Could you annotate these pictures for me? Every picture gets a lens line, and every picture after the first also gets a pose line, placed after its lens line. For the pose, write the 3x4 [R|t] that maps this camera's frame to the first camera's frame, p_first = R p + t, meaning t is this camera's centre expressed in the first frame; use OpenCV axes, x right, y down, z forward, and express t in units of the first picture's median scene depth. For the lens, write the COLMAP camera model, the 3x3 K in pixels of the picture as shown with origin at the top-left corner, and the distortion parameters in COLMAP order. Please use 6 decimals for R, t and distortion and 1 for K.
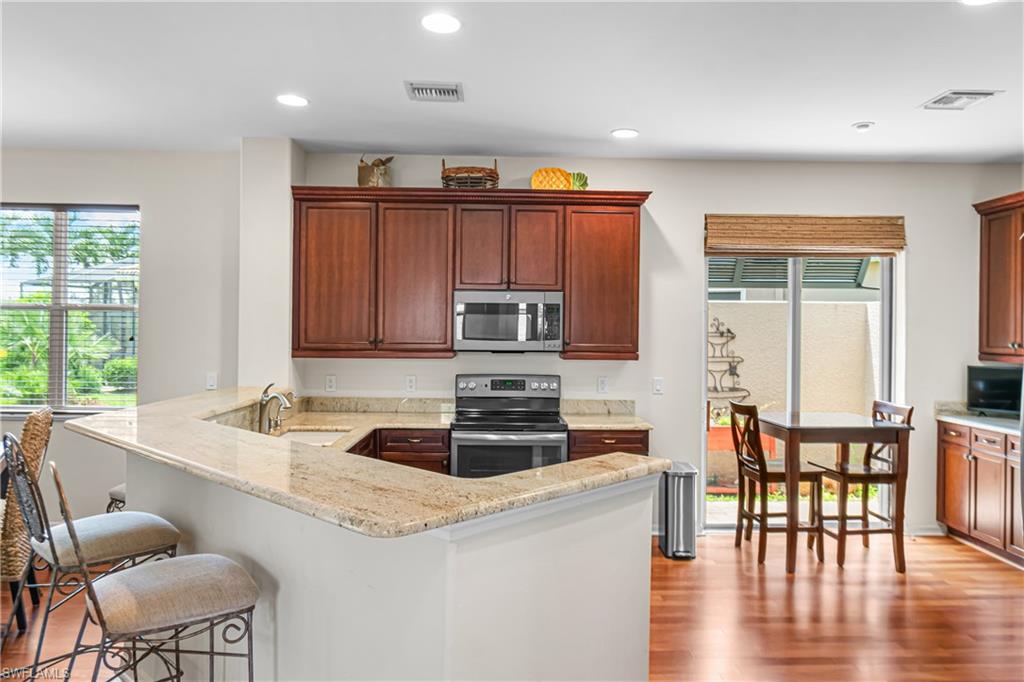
lens RADIAL K [[697.7, 0, 514.1], [0, 697.7, 323.6], [0, 0, 1]] dist [-0.000673, -0.001262]
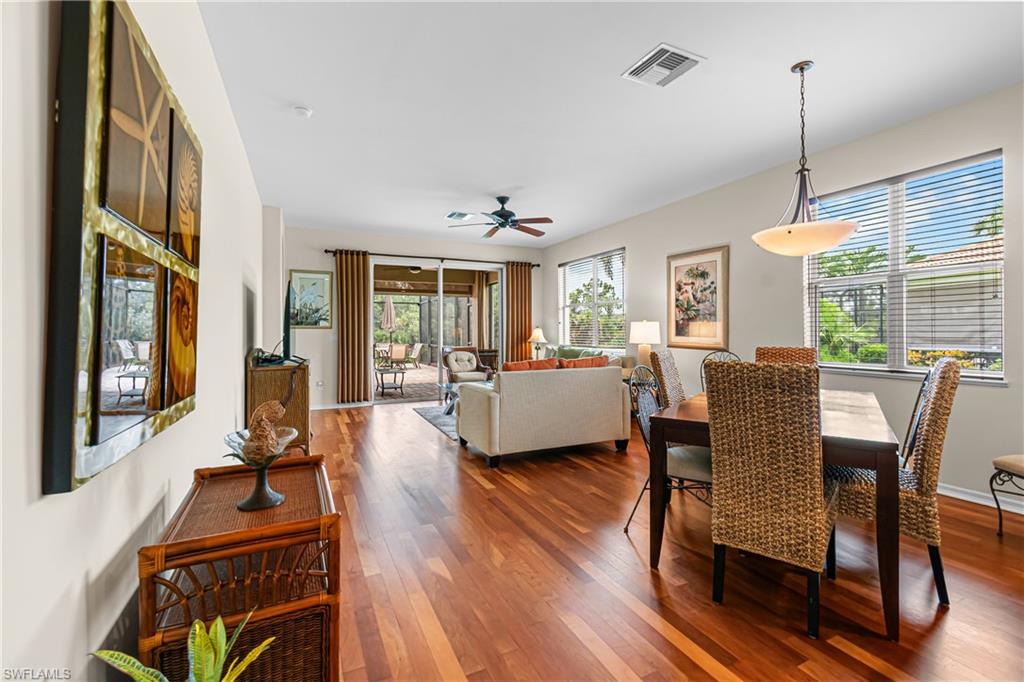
lens RADIAL K [[450.9, 0, 516.9], [0, 450.9, 323.8], [0, 0, 1]] dist [0.001453, -0.000068]
pose [[0.414119, -0.026949, -0.909824, -0.295595], [0.020577, 0.999583, -0.020241, 0.061548], [0.909990, -0.010339, 0.414501, 0.198623]]
